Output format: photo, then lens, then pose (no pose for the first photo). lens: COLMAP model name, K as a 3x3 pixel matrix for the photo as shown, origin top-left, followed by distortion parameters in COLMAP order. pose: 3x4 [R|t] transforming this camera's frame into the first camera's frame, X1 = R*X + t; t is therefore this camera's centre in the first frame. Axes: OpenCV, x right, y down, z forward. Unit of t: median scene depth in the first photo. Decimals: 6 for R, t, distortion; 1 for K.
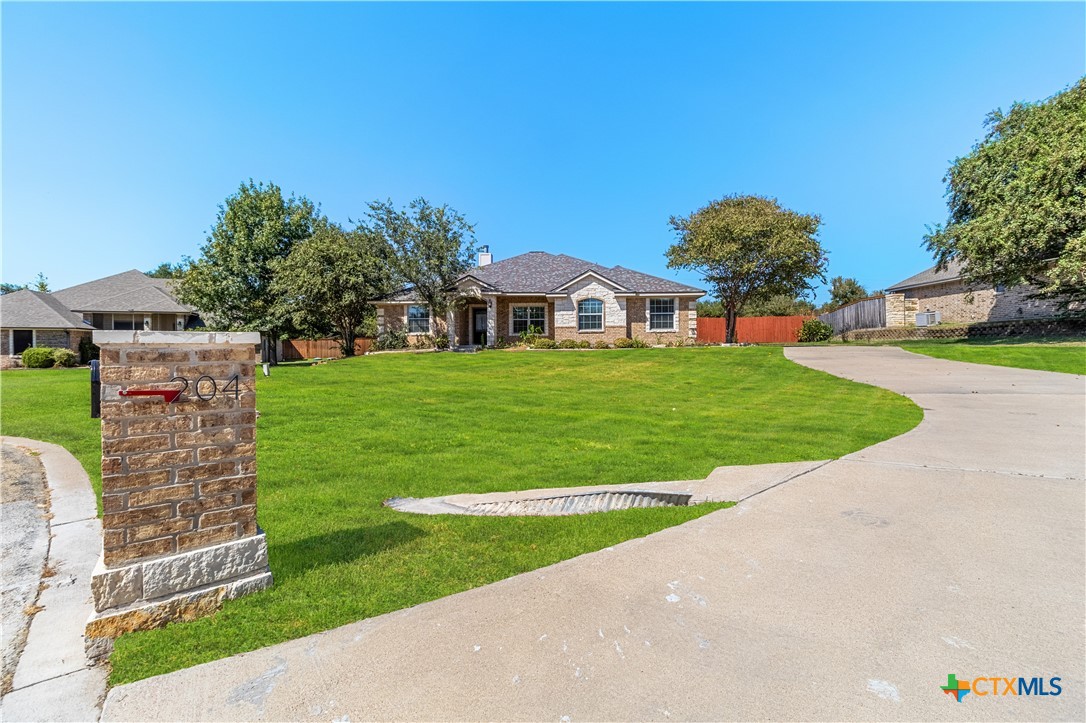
lens RADIAL K [[505.0, 0, 546.4], [0, 505.0, 354.1], [0, 0, 1]] dist [0.004183, 0.000412]
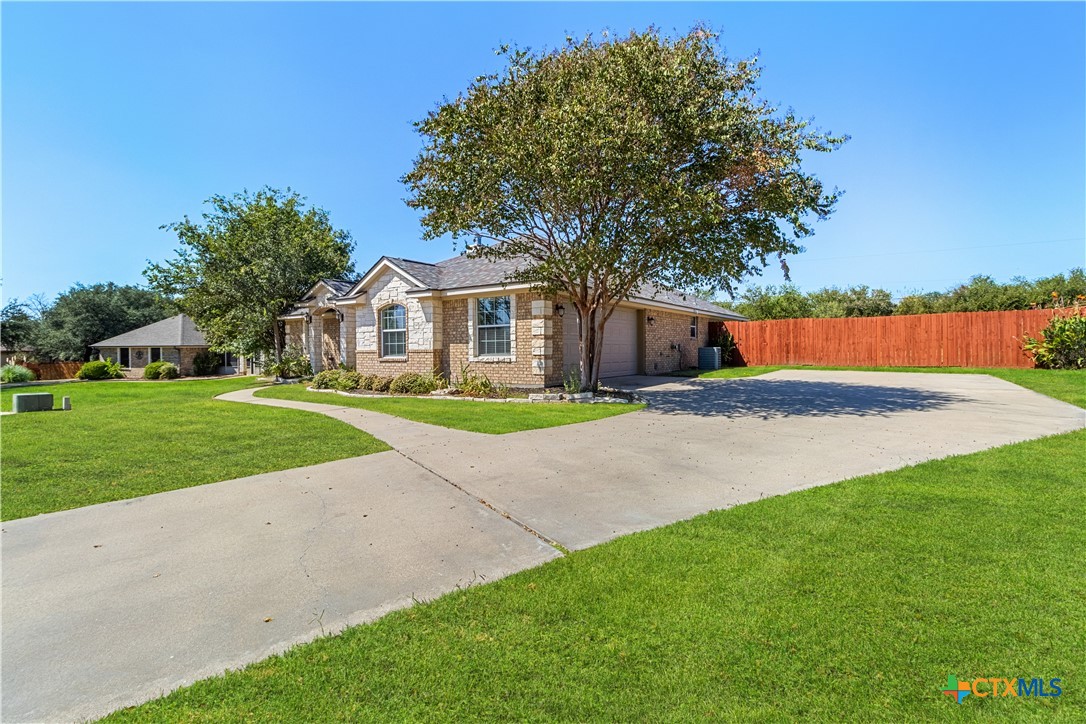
lens RADIAL K [[505.0, 0, 546.4], [0, 505.0, 354.6], [0, 0, 1]] dist [0.004183, 0.000412]
pose [[0.838402, 0.008070, -0.544992, 0.561757], [-0.003977, 0.999954, 0.008689, -0.055461], [0.545038, -0.005117, 0.838396, 0.588479]]
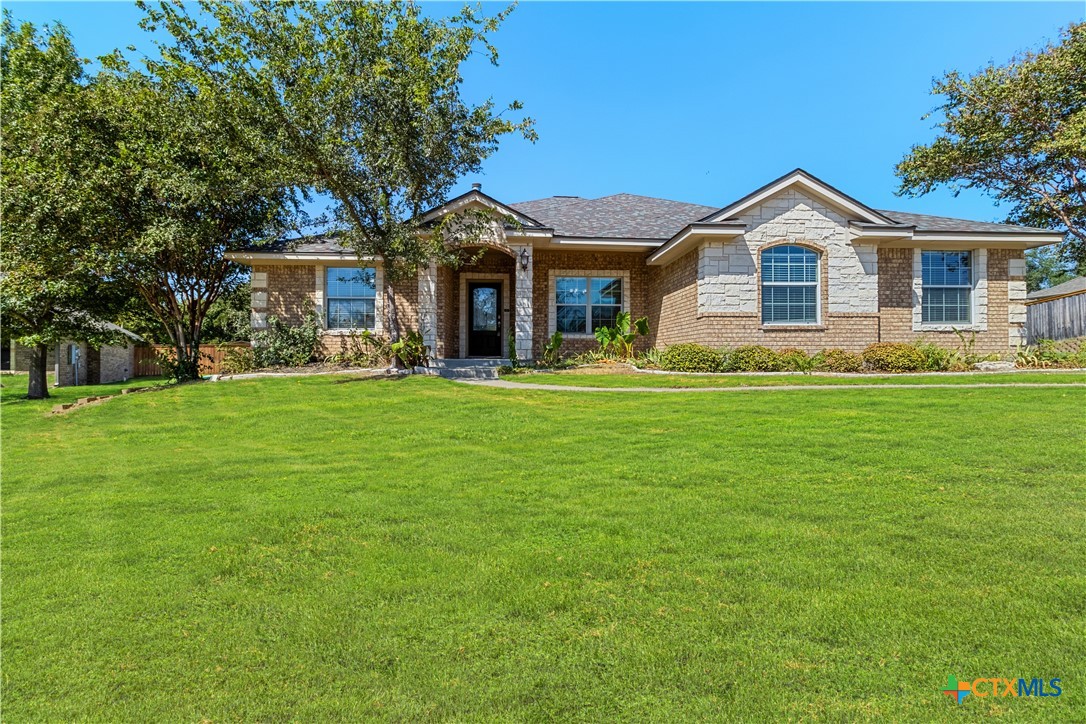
lens RADIAL K [[505.0, 0, 546.4], [0, 505.0, 354.6], [0, 0, 1]] dist [0.004183, 0.000412]
pose [[0.994784, 0.007109, 0.101757, -0.143903], [-0.005110, 0.999789, -0.019893, -0.013838], [-0.101877, 0.019269, 0.994610, 0.616676]]
